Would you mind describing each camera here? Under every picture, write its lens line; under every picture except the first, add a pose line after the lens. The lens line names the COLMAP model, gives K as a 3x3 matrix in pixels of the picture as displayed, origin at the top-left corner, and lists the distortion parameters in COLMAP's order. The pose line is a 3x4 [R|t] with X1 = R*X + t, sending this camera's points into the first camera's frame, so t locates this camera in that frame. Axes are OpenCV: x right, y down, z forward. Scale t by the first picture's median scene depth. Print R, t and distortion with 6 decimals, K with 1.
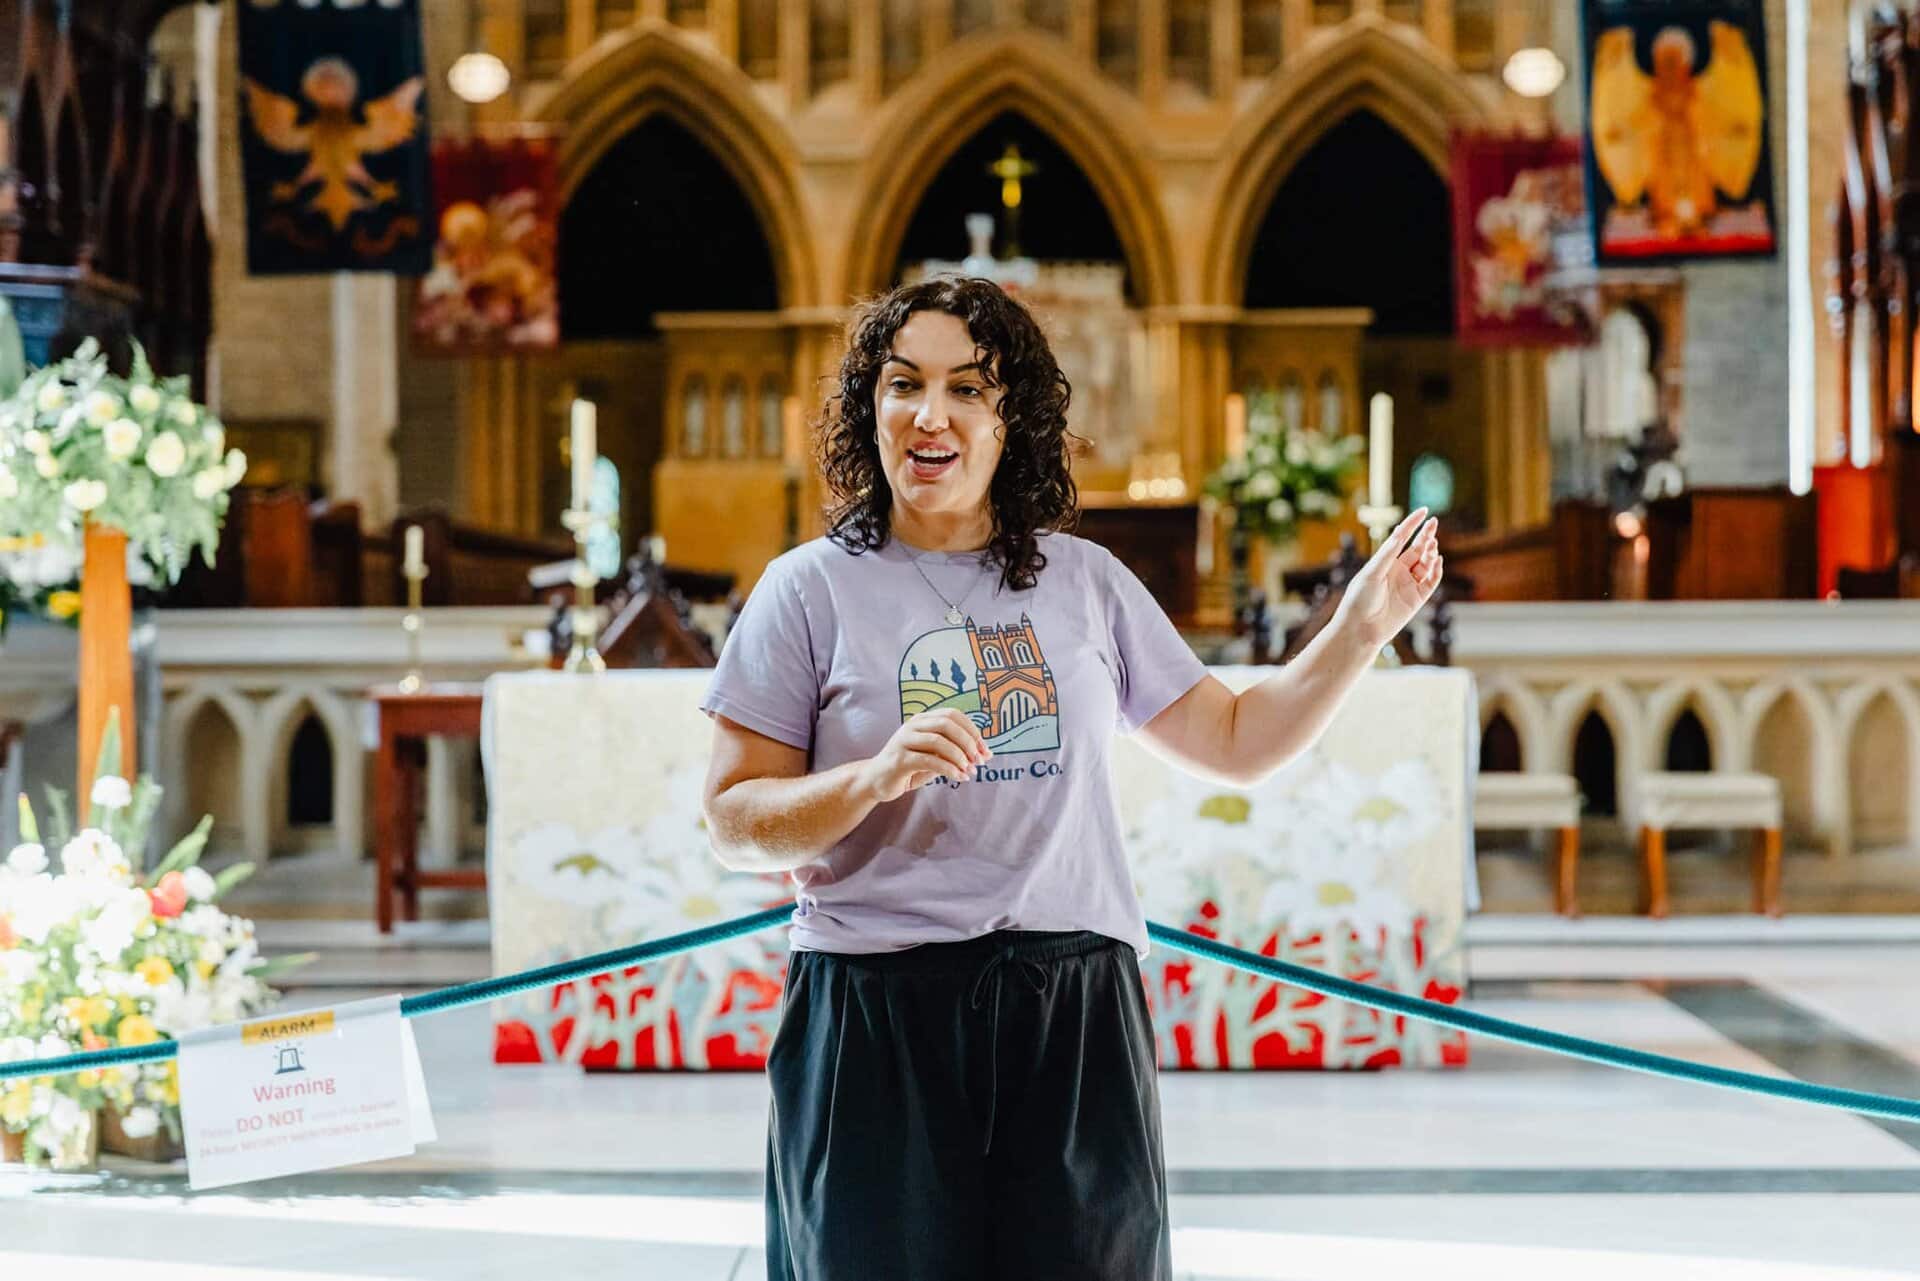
lens RADIAL K [[3939.3, 0, 963.8], [0, 3939.3, 636.2], [0, 0, 1]] dist [0.011680, 0.000000]
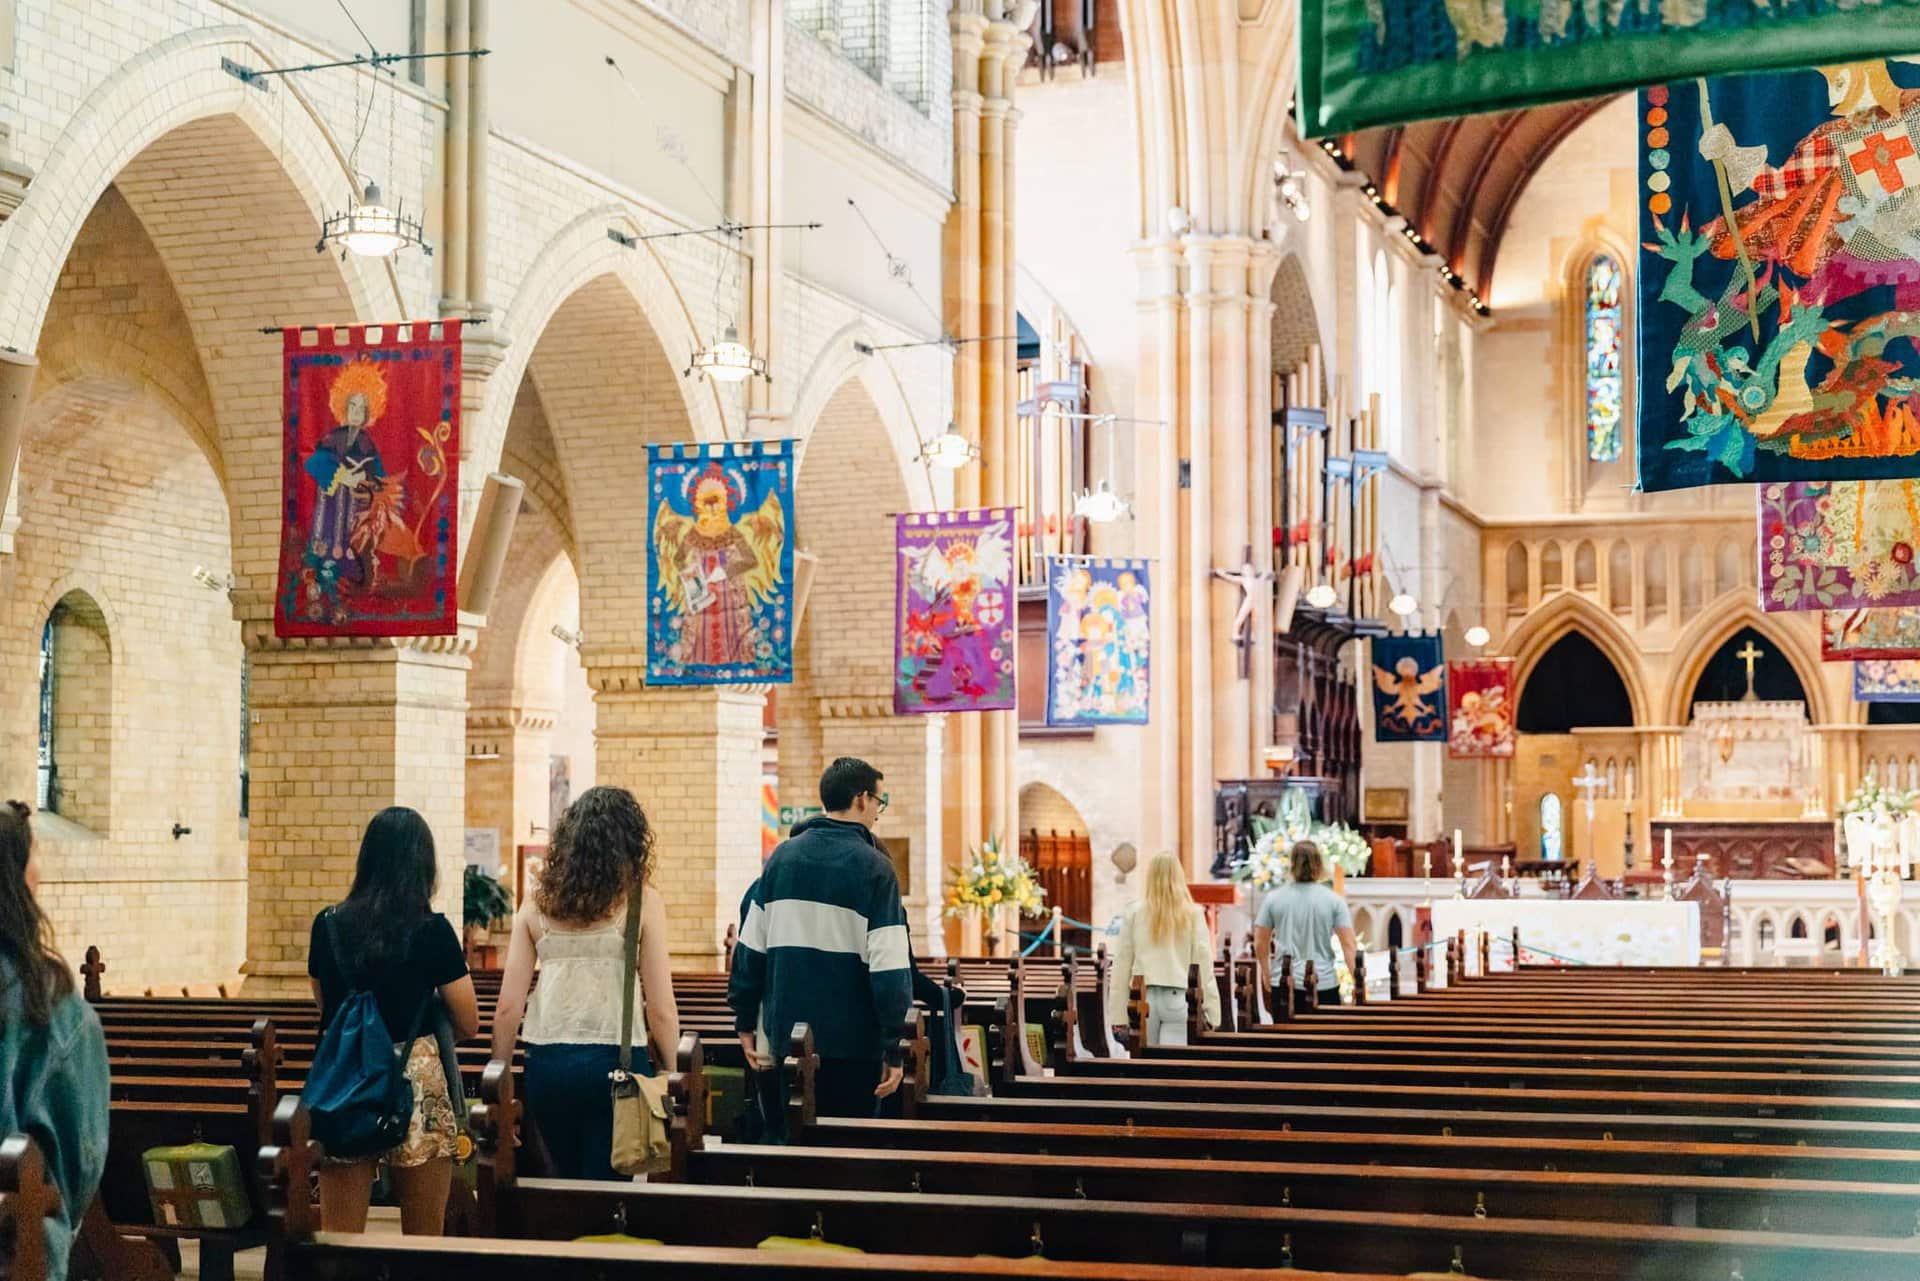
lens RADIAL K [[3015.5, 0, 961.6], [0, 3015.5, 633.3], [0, 0, 1]] dist [0.061294, 0.000000]
pose [[0.949466, -0.018072, -0.313350, 0.178404], [-0.006244, 0.997056, -0.076424, -0.010658], [0.313808, 0.074518, 0.946558, -0.943937]]
